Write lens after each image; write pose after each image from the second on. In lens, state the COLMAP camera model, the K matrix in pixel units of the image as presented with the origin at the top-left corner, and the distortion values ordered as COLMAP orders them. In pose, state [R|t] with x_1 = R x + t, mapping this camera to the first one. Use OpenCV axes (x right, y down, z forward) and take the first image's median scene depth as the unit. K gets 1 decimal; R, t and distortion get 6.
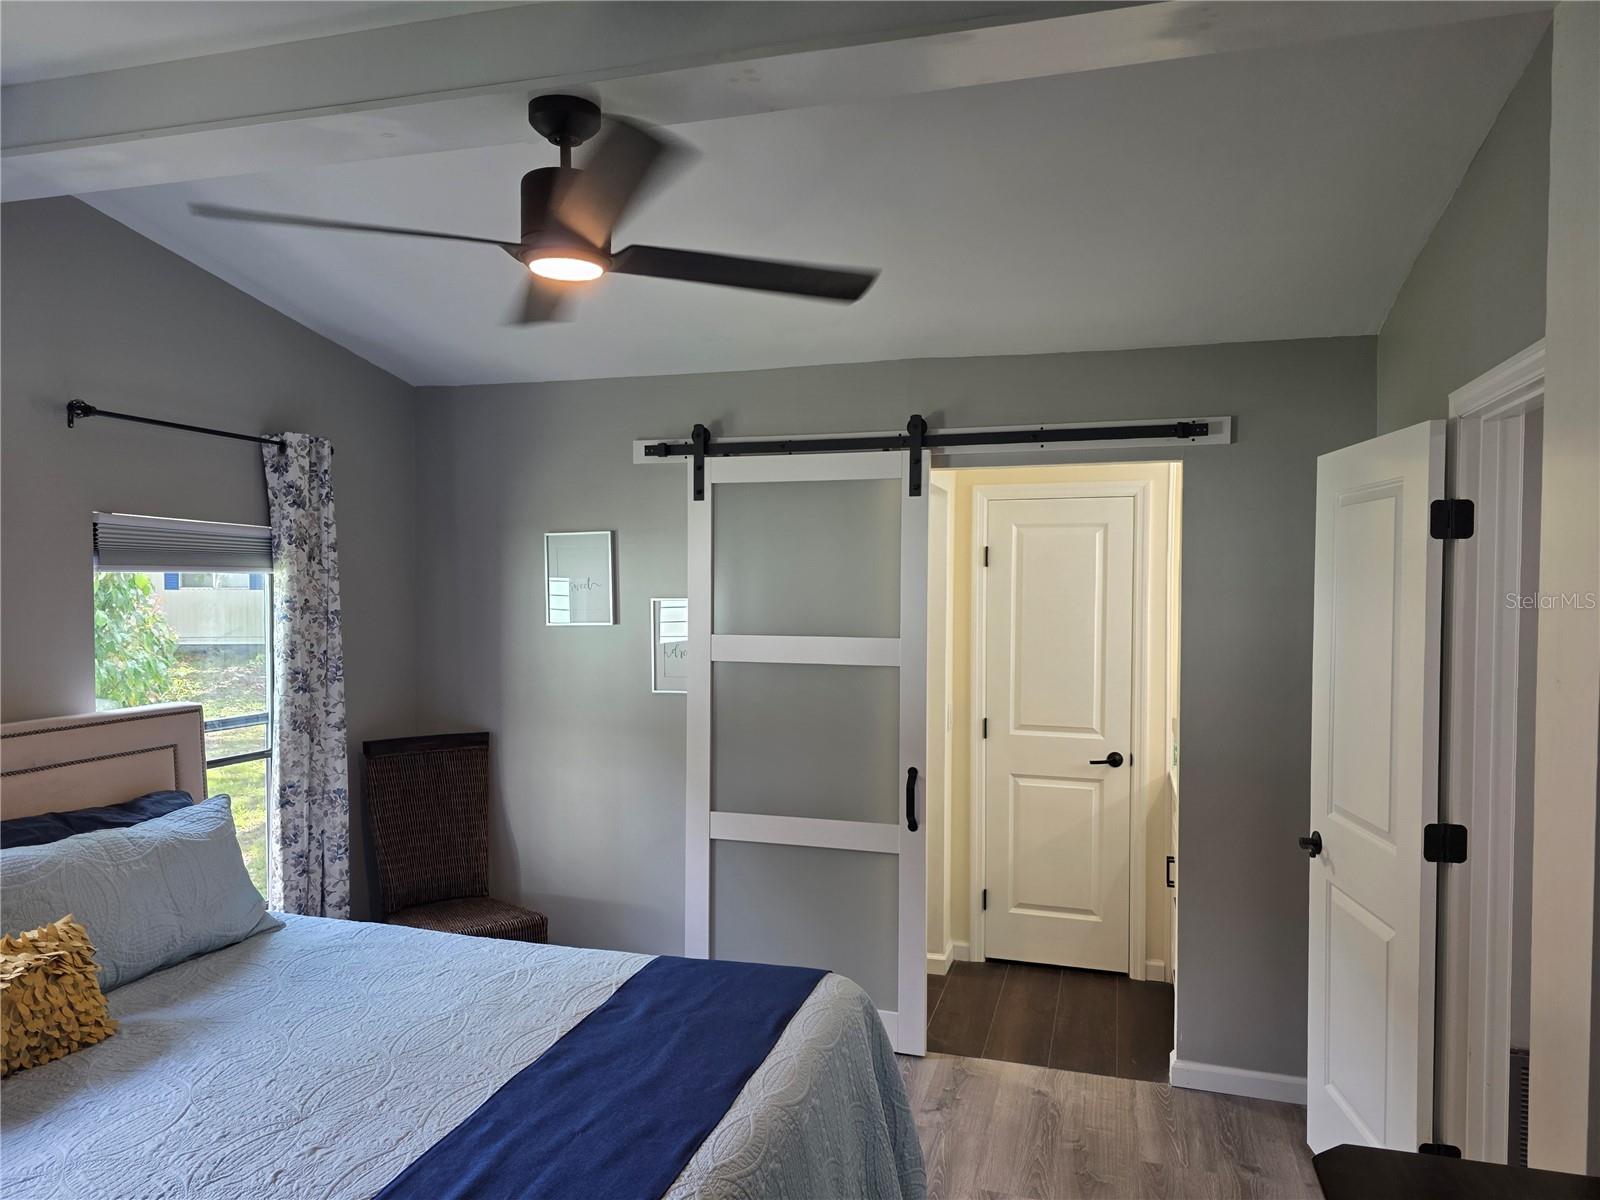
lens RADIAL K [[1084.6, 0, 794.4], [0, 1084.6, 610.2], [0, 0, 1]] dist [0.053062, -0.044683]
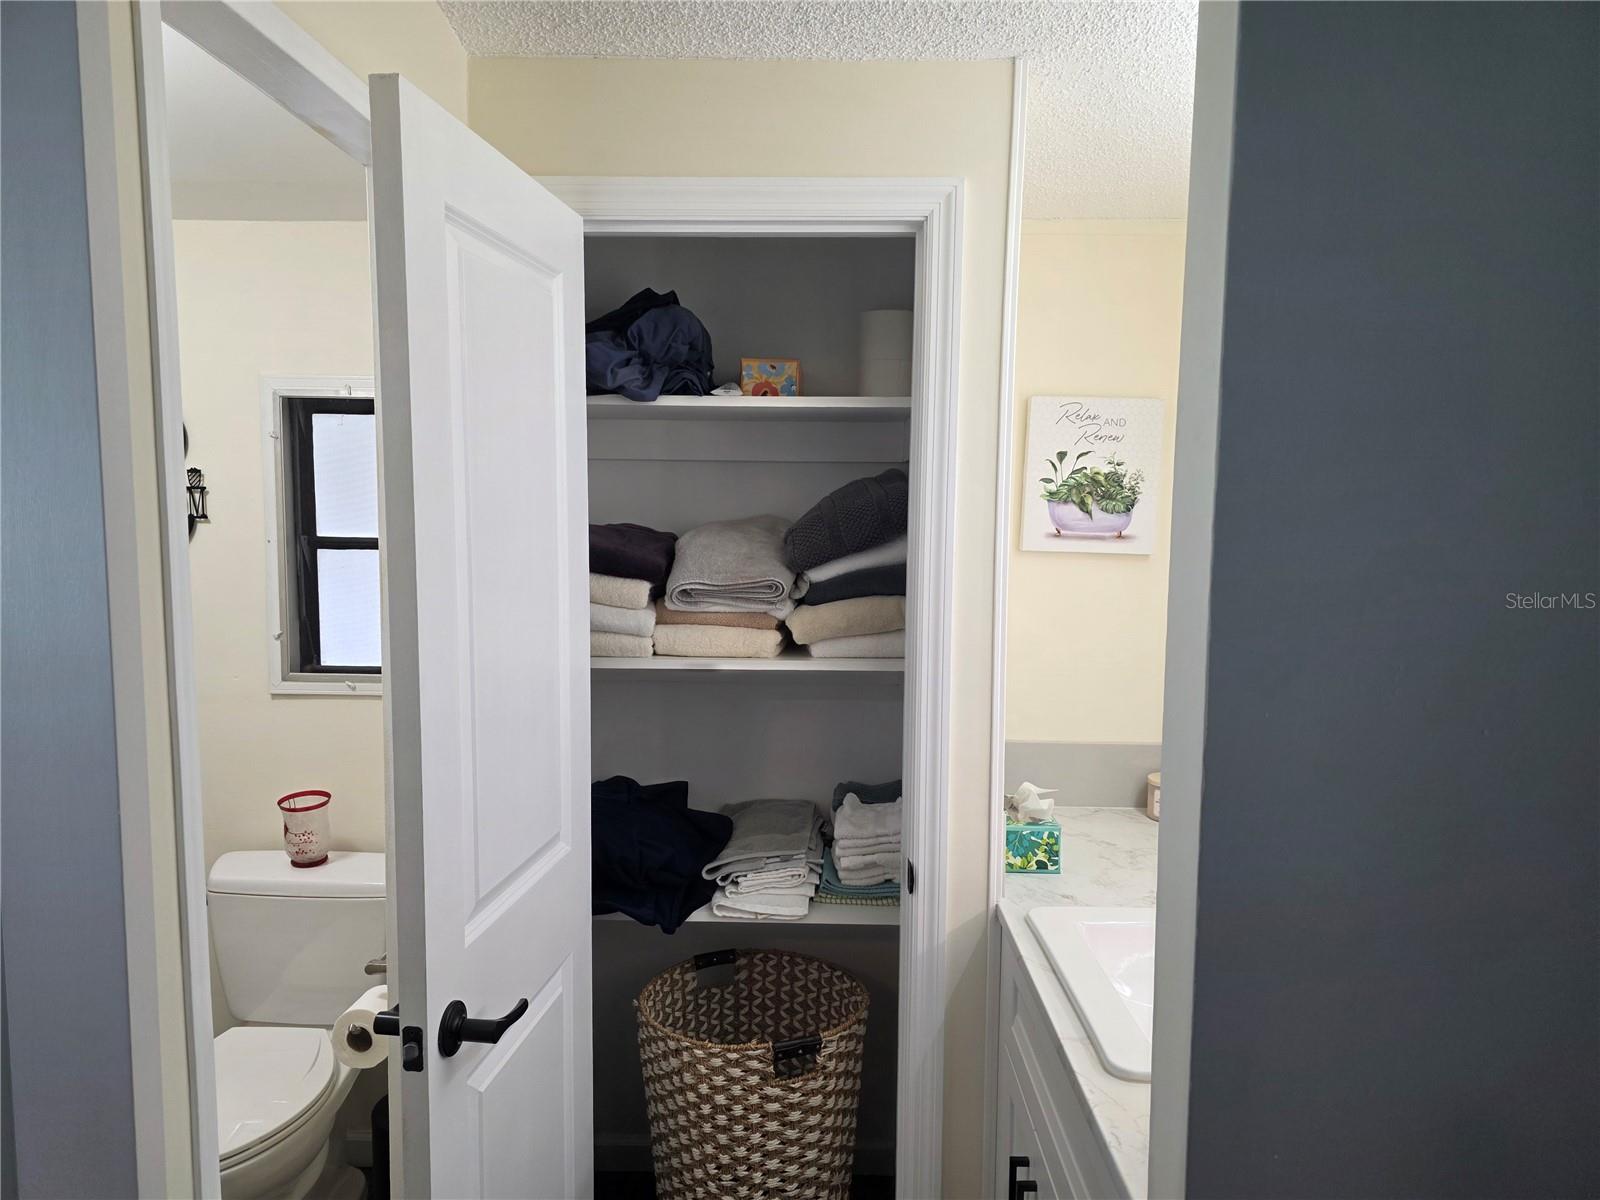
lens RADIAL K [[1084.6, 0, 808.9], [0, 1084.6, 610.8], [0, 0, 1]] dist [0.053062, -0.044683]
pose [[0.959791, -0.023259, 0.279750, 0.156016], [0.001949, 0.997089, 0.076216, 0.004210], [-0.280709, -0.072606, 0.957043, 0.613858]]
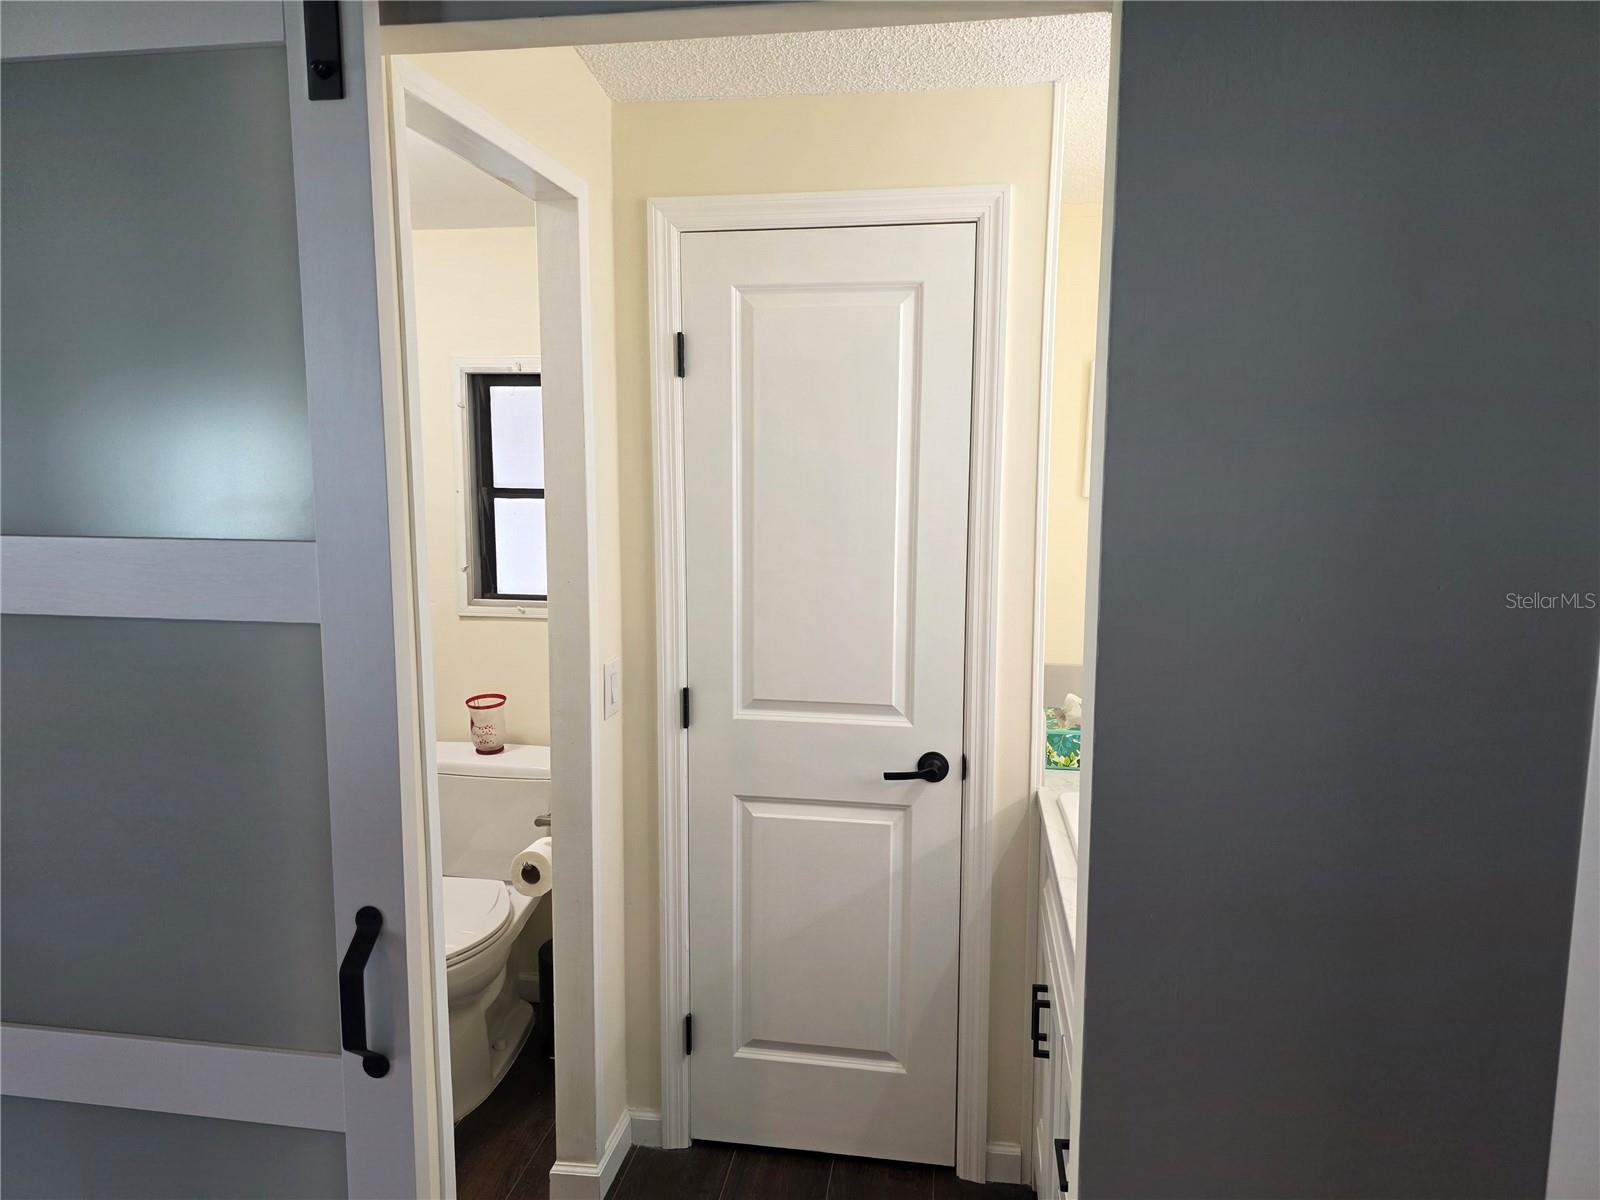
lens RADIAL K [[1084.6, 0, 805.9], [0, 1084.6, 600.4], [0, 0, 1]] dist [0.053062, -0.044683]
pose [[0.988553, -0.021151, 0.149382, 0.161055], [0.005148, 0.994277, 0.106712, 0.007000], [-0.150784, -0.104721, 0.983004, 0.519169]]
